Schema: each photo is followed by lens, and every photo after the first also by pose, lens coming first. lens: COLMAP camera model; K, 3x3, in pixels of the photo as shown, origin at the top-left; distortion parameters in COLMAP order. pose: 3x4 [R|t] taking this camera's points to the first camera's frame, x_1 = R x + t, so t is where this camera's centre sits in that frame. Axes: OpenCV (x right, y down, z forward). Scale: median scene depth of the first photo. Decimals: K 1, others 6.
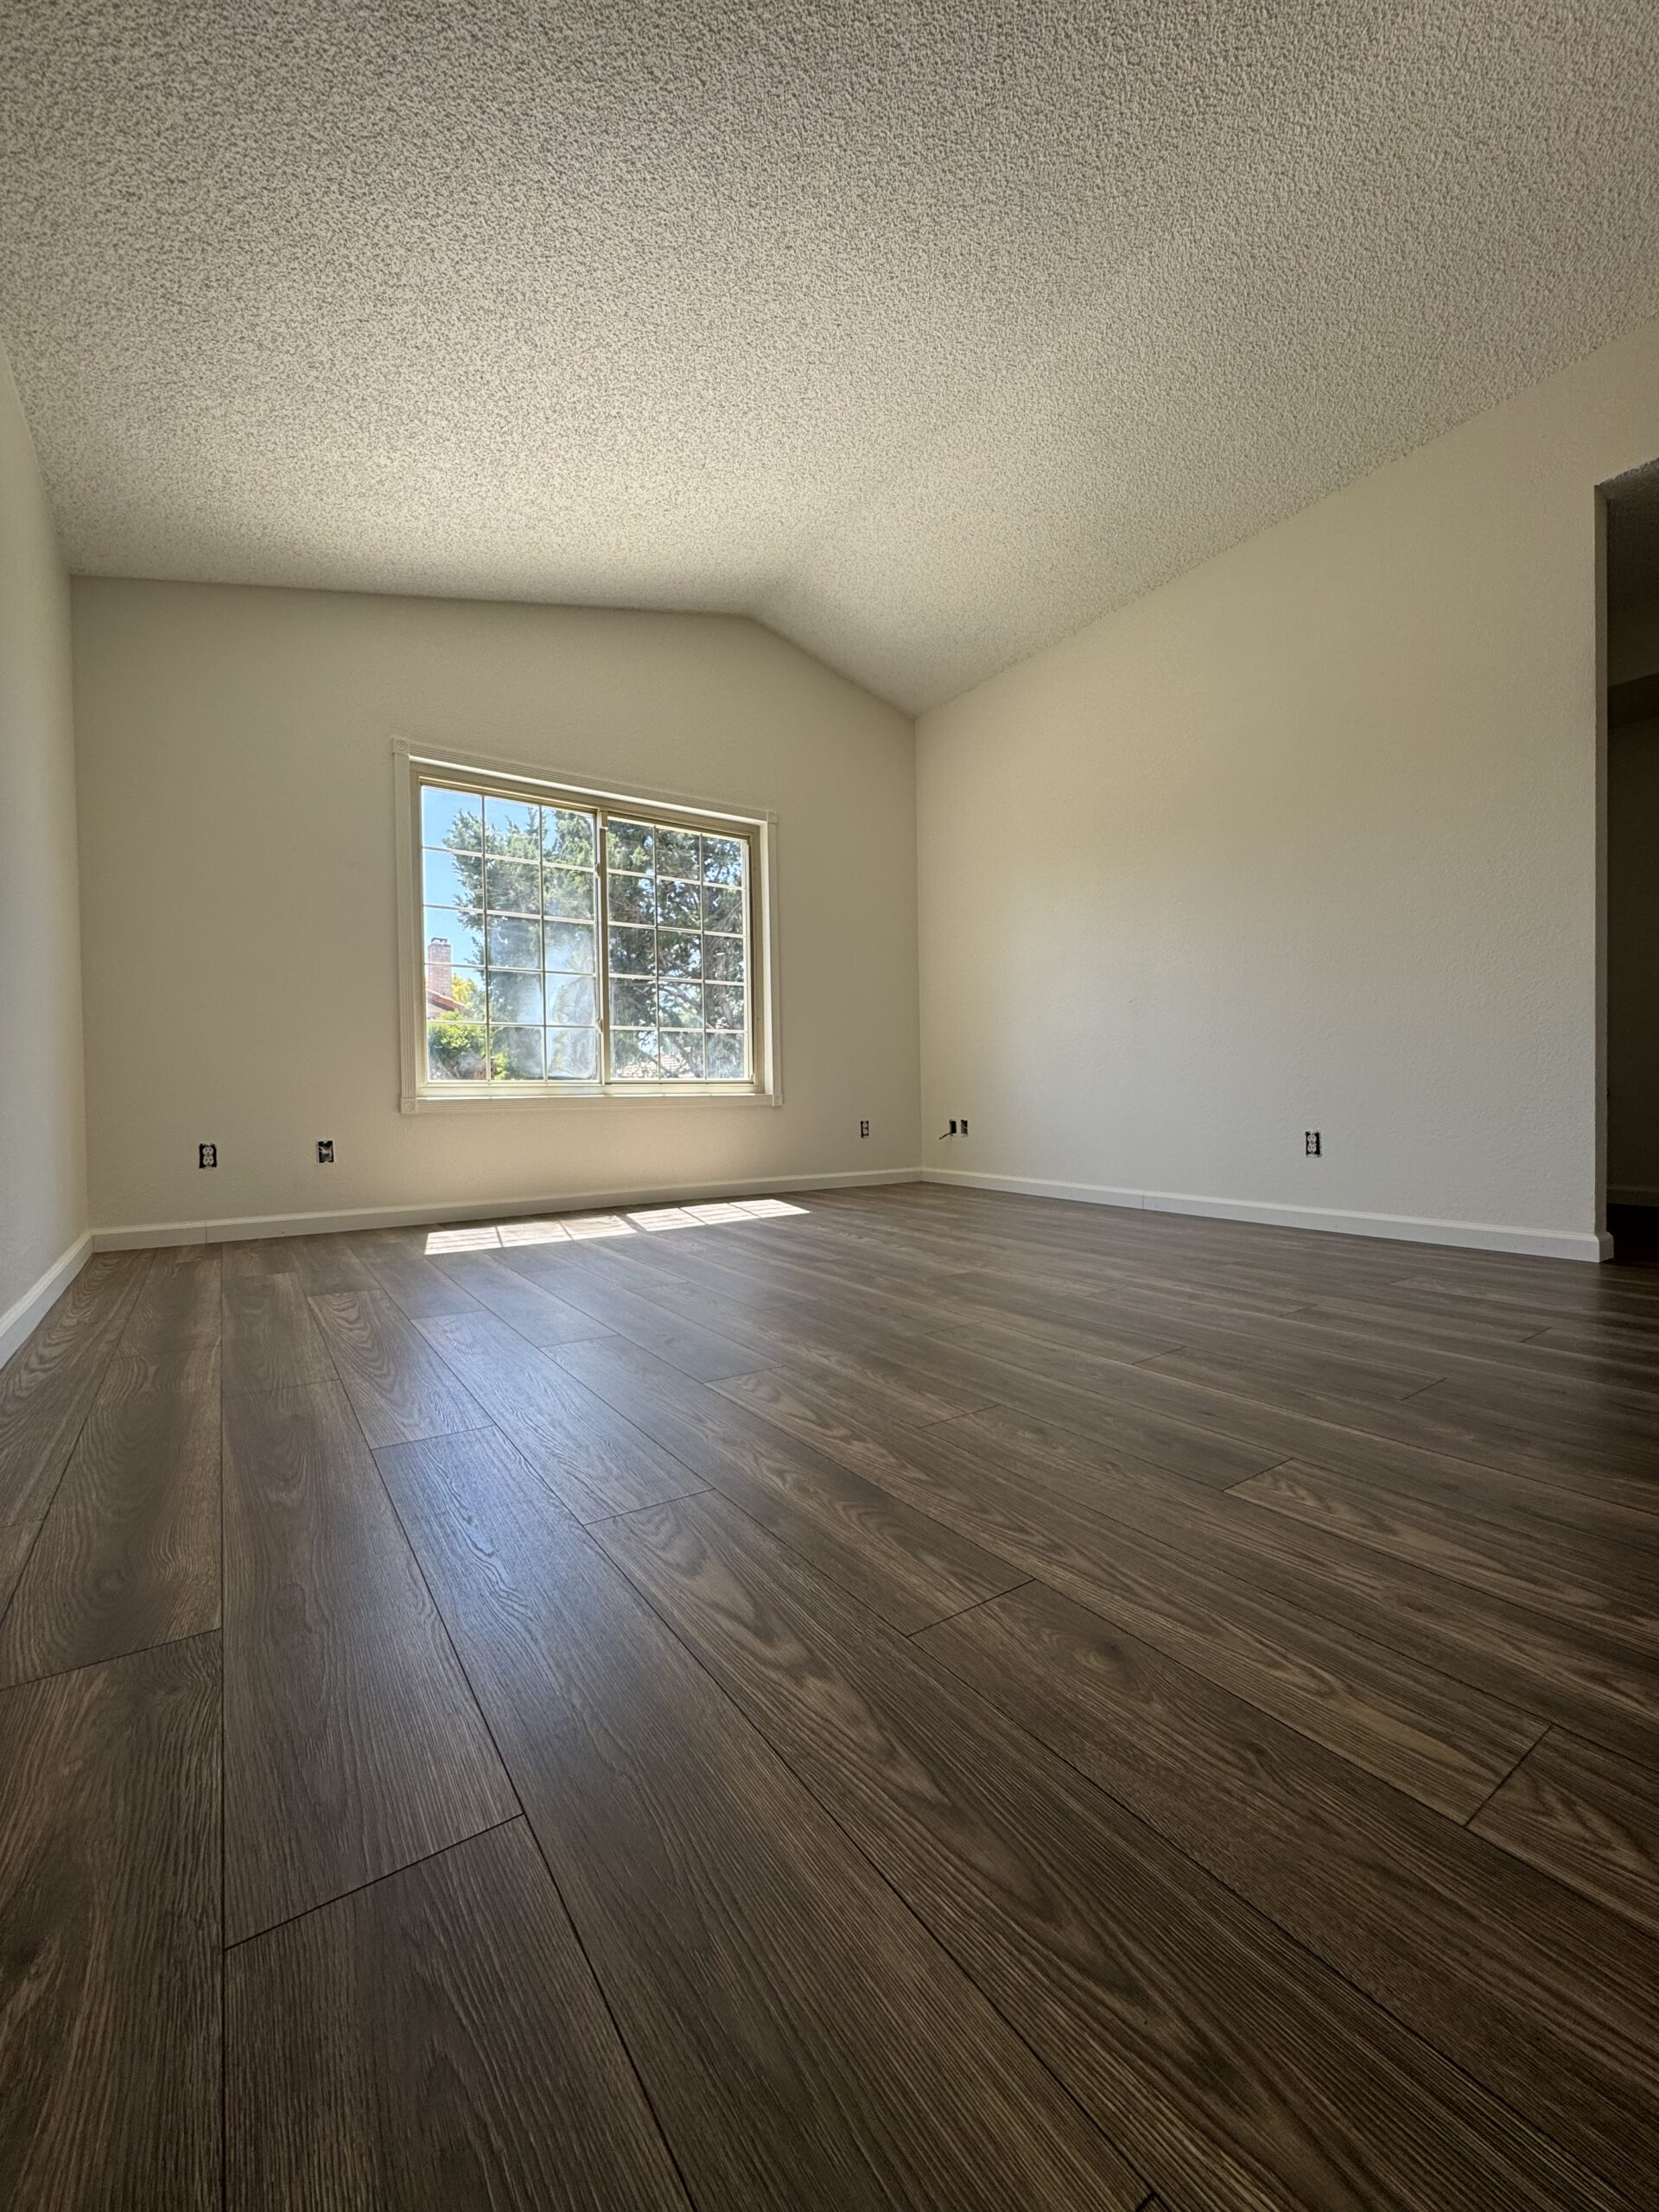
lens RADIAL K [[886.1, 0, 829.5], [0, 886.1, 1106.0], [0, 0, 1]] dist [-0.000092, 0.000023]
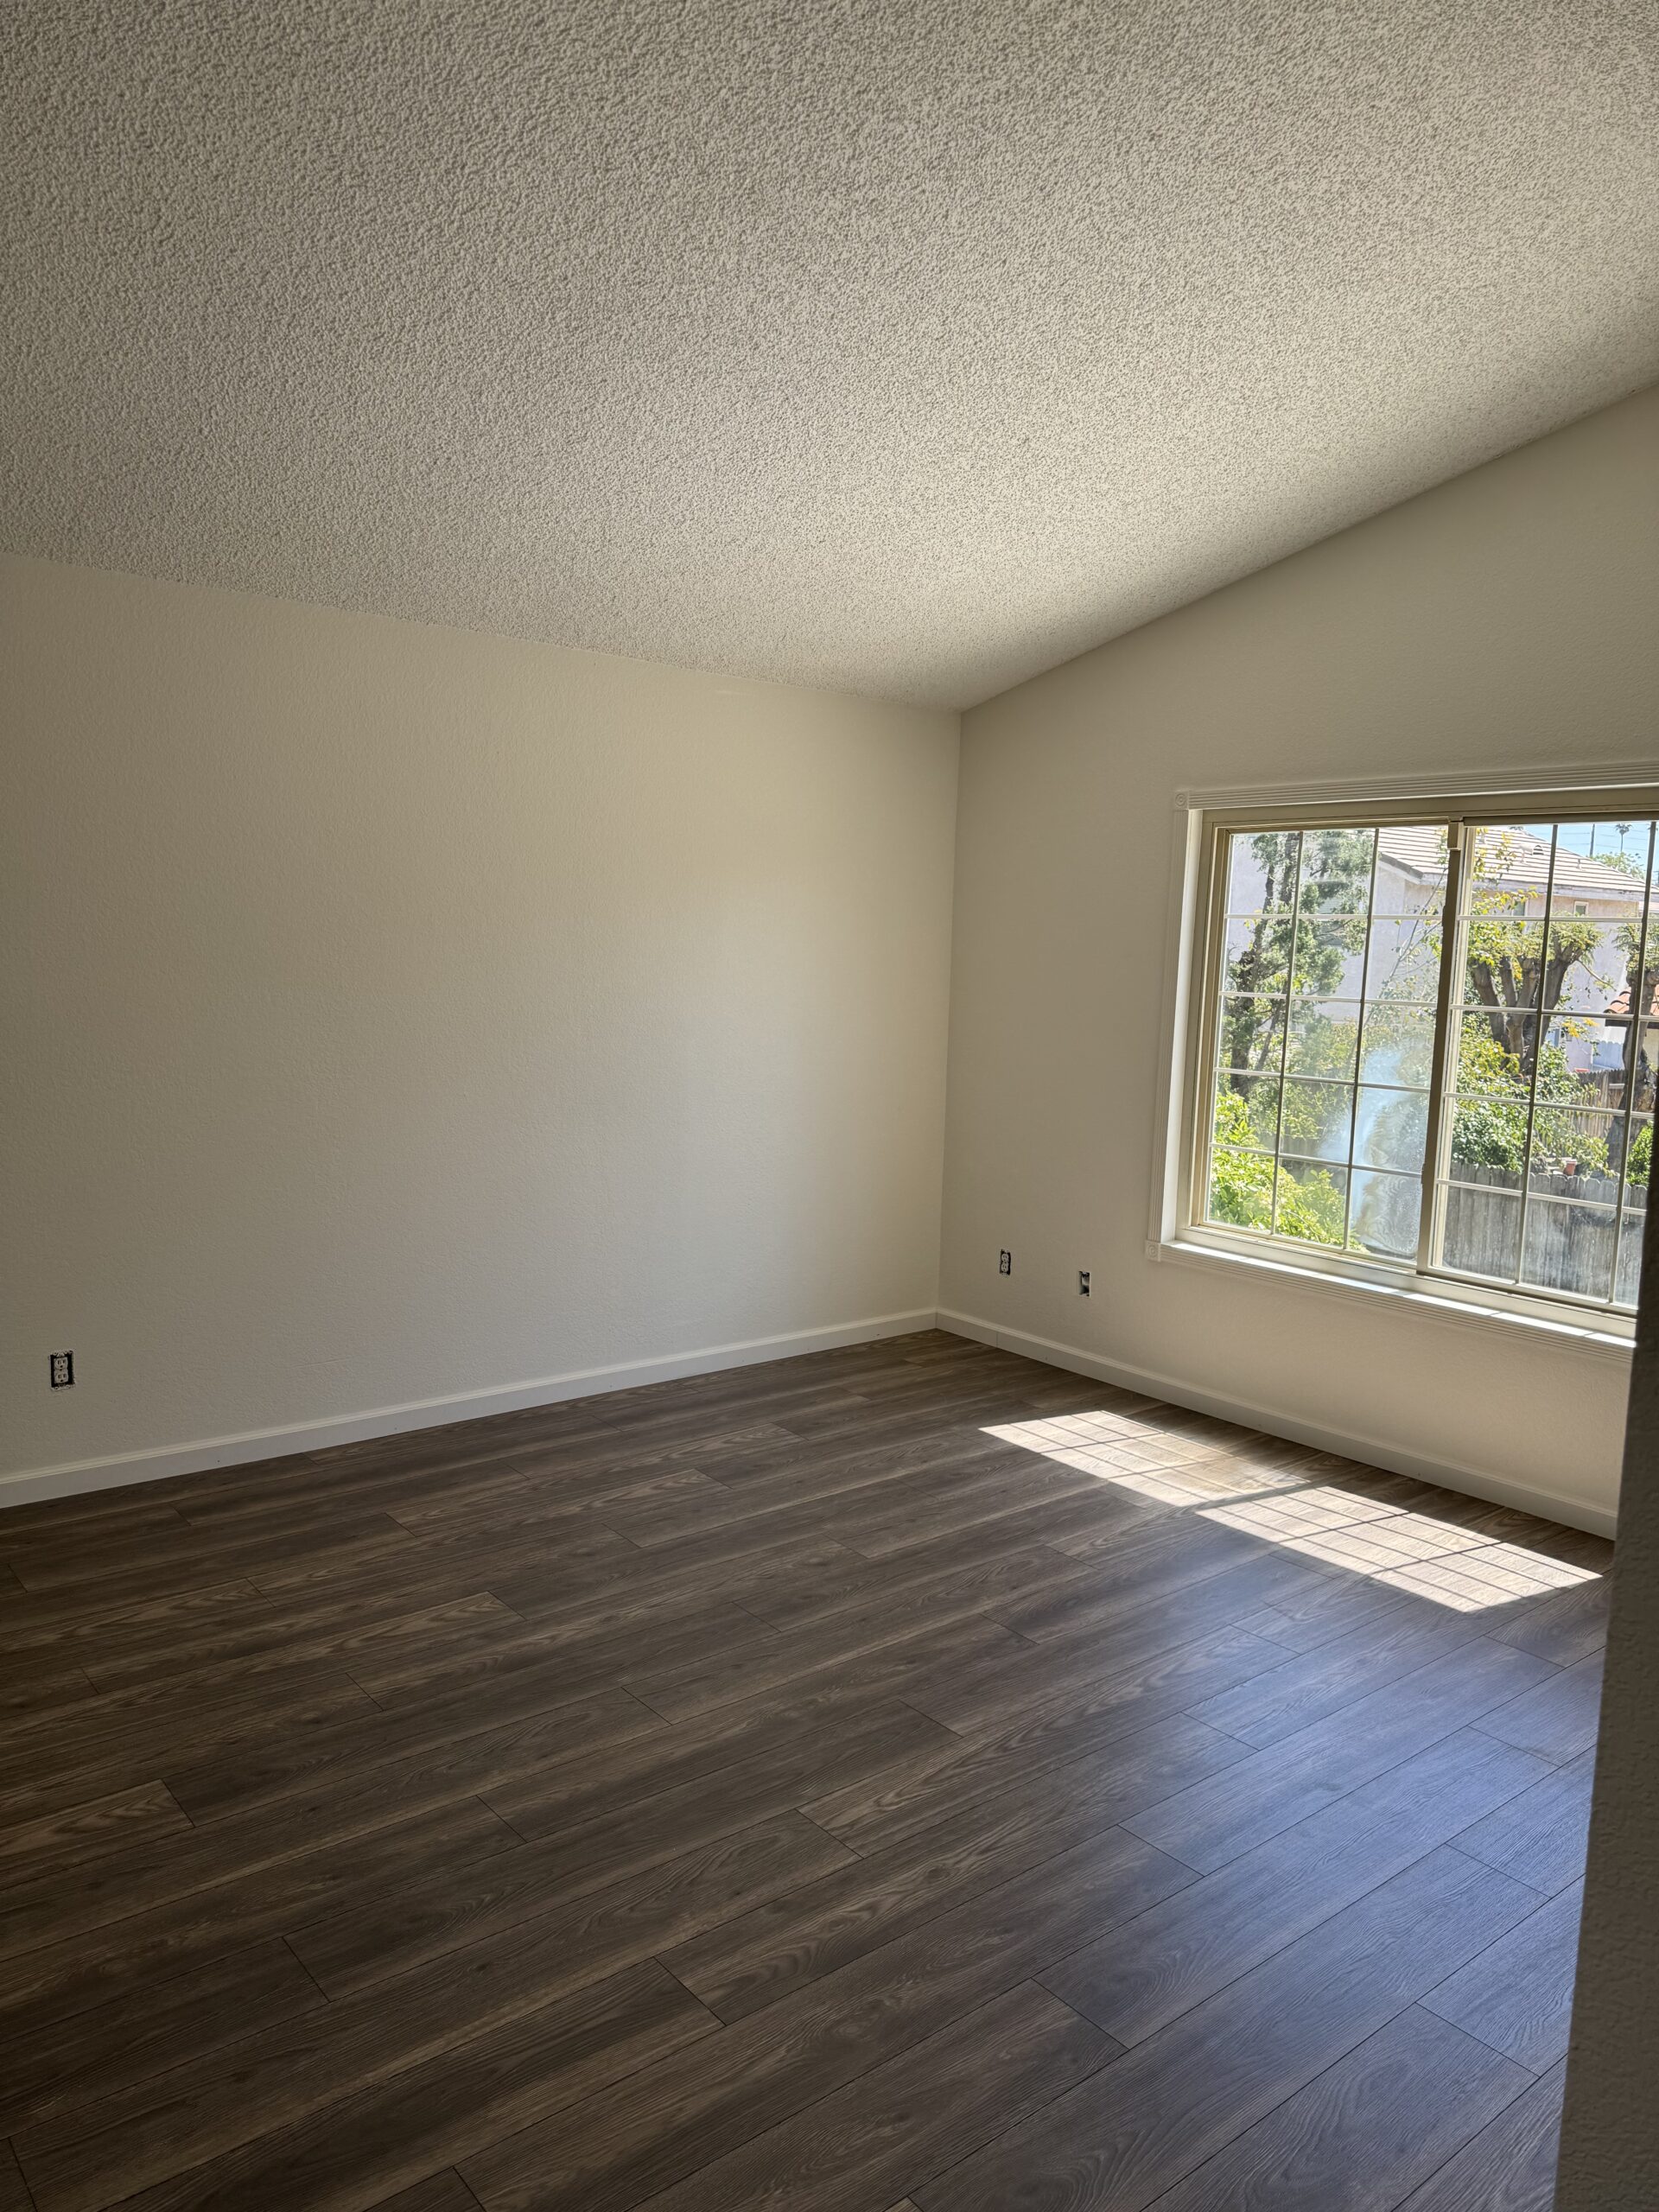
lens RADIAL K [[1572.4, 0, 829.5], [0, 1572.4, 1106.0], [0, 0, 1]] dist [0.001994, 0.001218]
pose [[0.083499, 0.129959, -0.987997, 1.821565], [-0.052189, 0.990669, 0.125899, -0.601297], [0.995140, 0.041051, 0.089502, 1.177703]]
